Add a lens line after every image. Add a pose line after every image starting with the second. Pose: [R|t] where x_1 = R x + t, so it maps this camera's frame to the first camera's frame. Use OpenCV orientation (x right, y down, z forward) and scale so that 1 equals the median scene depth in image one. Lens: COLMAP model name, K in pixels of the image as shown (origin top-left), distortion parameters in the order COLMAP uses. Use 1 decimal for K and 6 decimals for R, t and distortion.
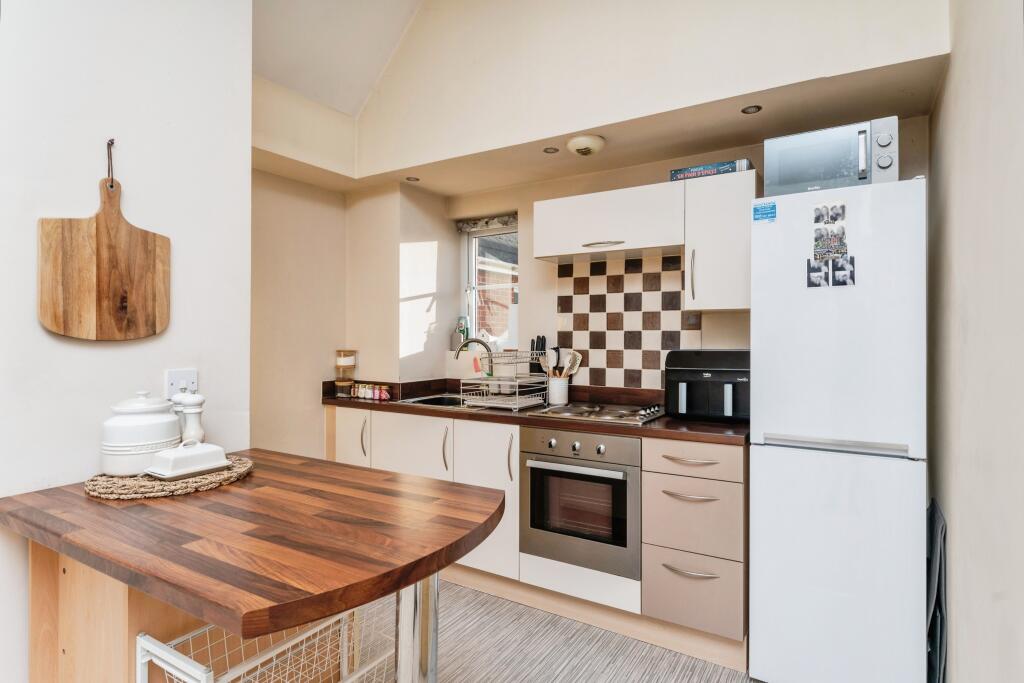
lens RADIAL K [[540.7, 0, 529.2], [0, 540.7, 333.1], [0, 0, 1]] dist [0.002453, 0.000459]
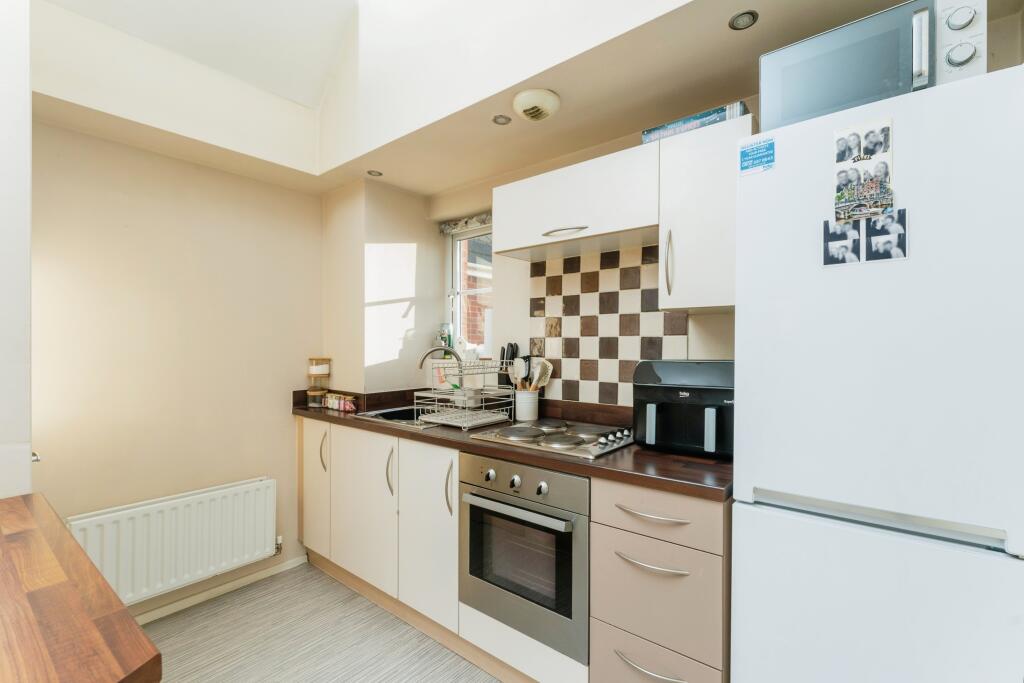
lens RADIAL K [[447.3, 0, 538.8], [0, 447.3, 347.9], [0, 0, 1]] dist [0.000811, 0.000261]
pose [[0.994280, 0.000390, -0.106808, 0.178464], [0.001076, 0.999906, 0.013665, 0.003698], [0.106803, -0.013702, 0.994186, 0.330508]]
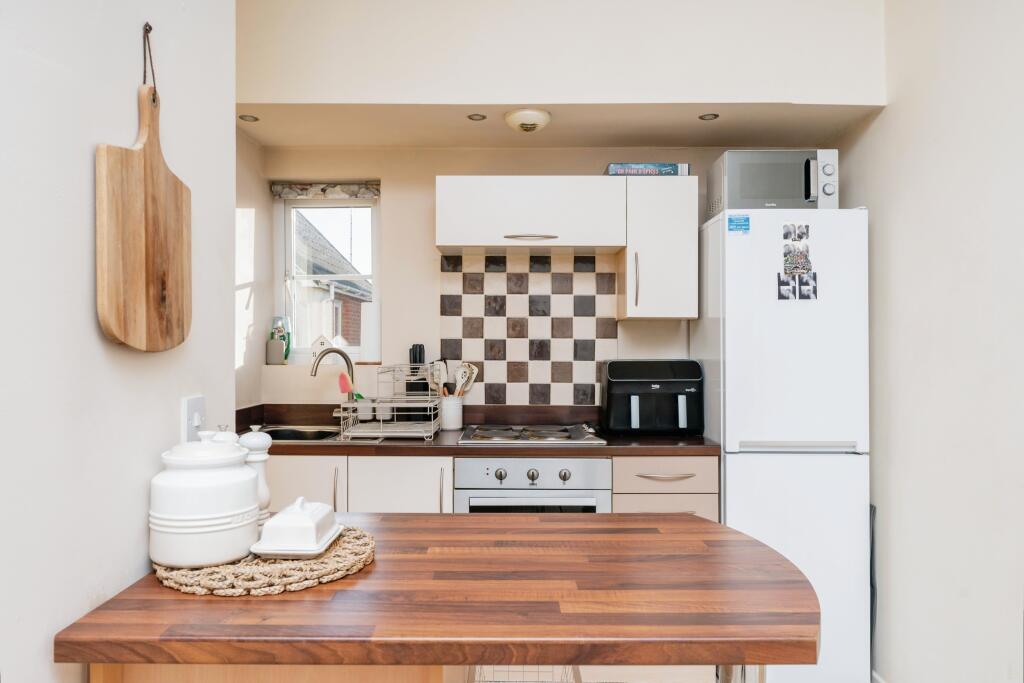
lens RADIAL K [[704.5, 0, 512.0], [0, 704.5, 341.5], [0, 0, 1]] dist [0.002243, 0.000034]
pose [[0.861948, 0.005099, 0.506971, -0.471601], [-0.005954, 0.999982, 0.000064, 0.000014], [-0.506962, -0.003074, 0.861963, 0.059592]]
